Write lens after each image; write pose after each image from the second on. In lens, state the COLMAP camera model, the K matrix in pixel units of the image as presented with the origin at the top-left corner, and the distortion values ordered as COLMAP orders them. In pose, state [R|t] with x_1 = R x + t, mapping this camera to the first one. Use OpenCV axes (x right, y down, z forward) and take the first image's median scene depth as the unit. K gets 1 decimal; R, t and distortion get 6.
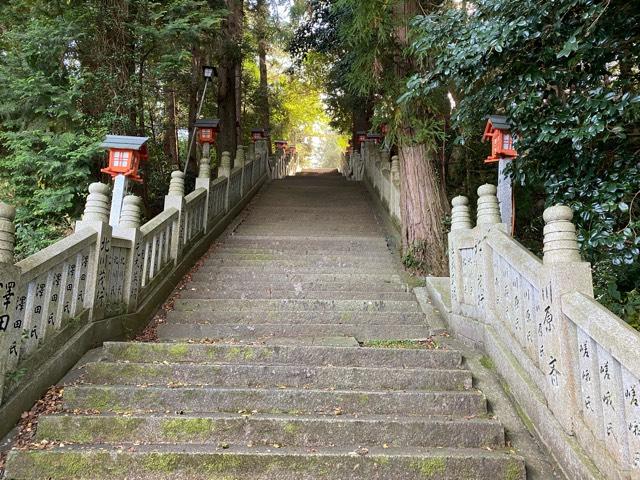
lens RADIAL K [[531.1, 0, 320.0], [0, 531.1, 240.0], [0, 0, 1]] dist [0.006927, -0.002975]
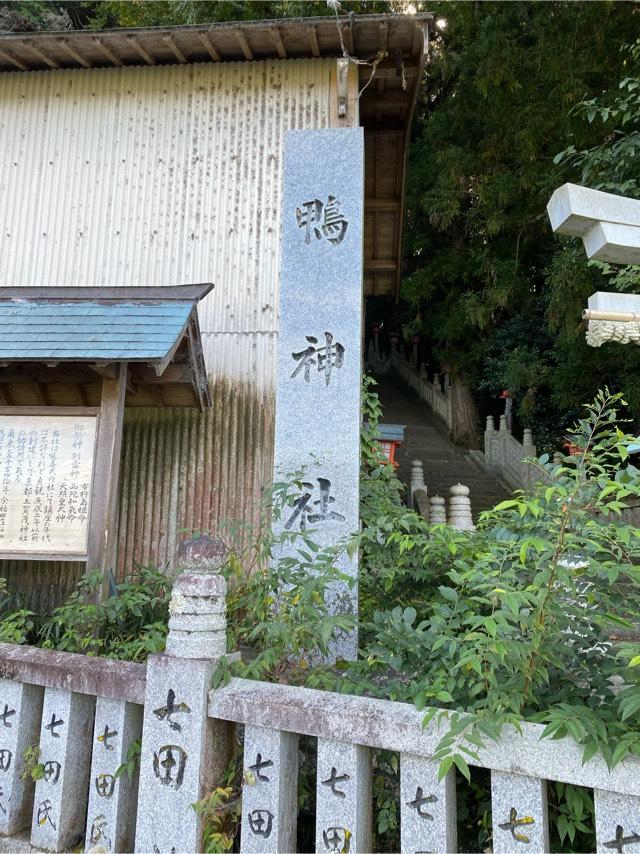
lens RADIAL K [[708.7, 0, 320.0], [0, 708.7, 427.0], [0, 0, 1]] dist [0.006927, -0.002975]
pose [[0.993360, 0.027151, 0.111798, -0.893163], [-0.030789, 0.999047, 0.030944, -0.115053], [-0.110851, -0.034181, 0.993249, -2.175605]]
